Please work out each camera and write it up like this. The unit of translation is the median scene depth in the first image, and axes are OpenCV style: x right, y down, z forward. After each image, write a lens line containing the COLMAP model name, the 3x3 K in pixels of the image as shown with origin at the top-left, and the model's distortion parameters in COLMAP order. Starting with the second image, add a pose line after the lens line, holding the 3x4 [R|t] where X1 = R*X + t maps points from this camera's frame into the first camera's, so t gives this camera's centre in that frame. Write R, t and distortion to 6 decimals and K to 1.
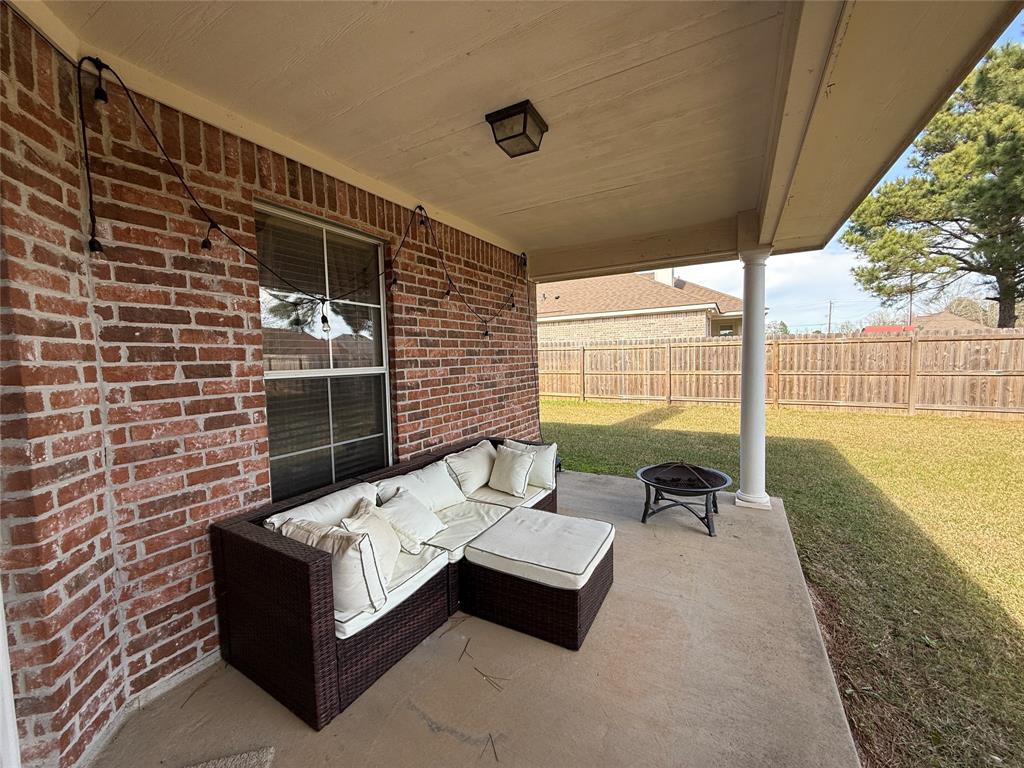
lens RADIAL K [[408.4, 0, 518.3], [0, 408.4, 383.1], [0, 0, 1]] dist [0.001090, 0.000388]
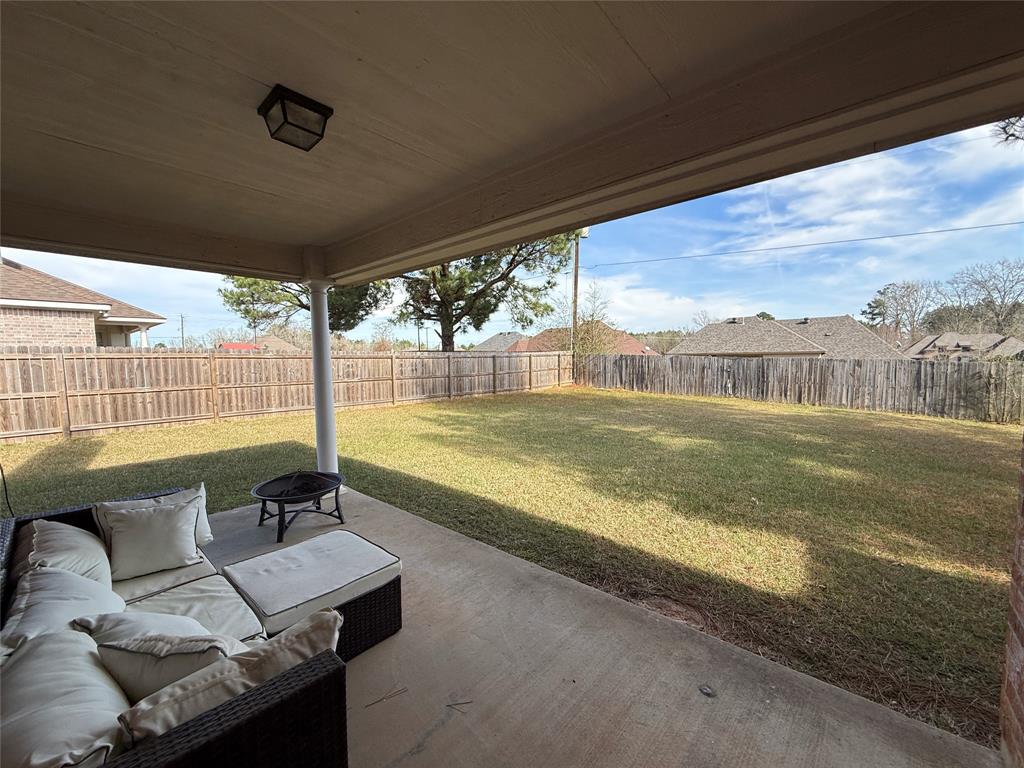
lens RADIAL K [[408.4, 0, 503.1], [0, 408.4, 383.2], [0, 0, 1]] dist [0.001090, 0.000388]
pose [[0.226653, -0.037359, 0.973259, -0.181663], [0.070349, 0.997282, 0.021898, -0.006009], [-0.971432, 0.063505, 0.228665, 0.088367]]
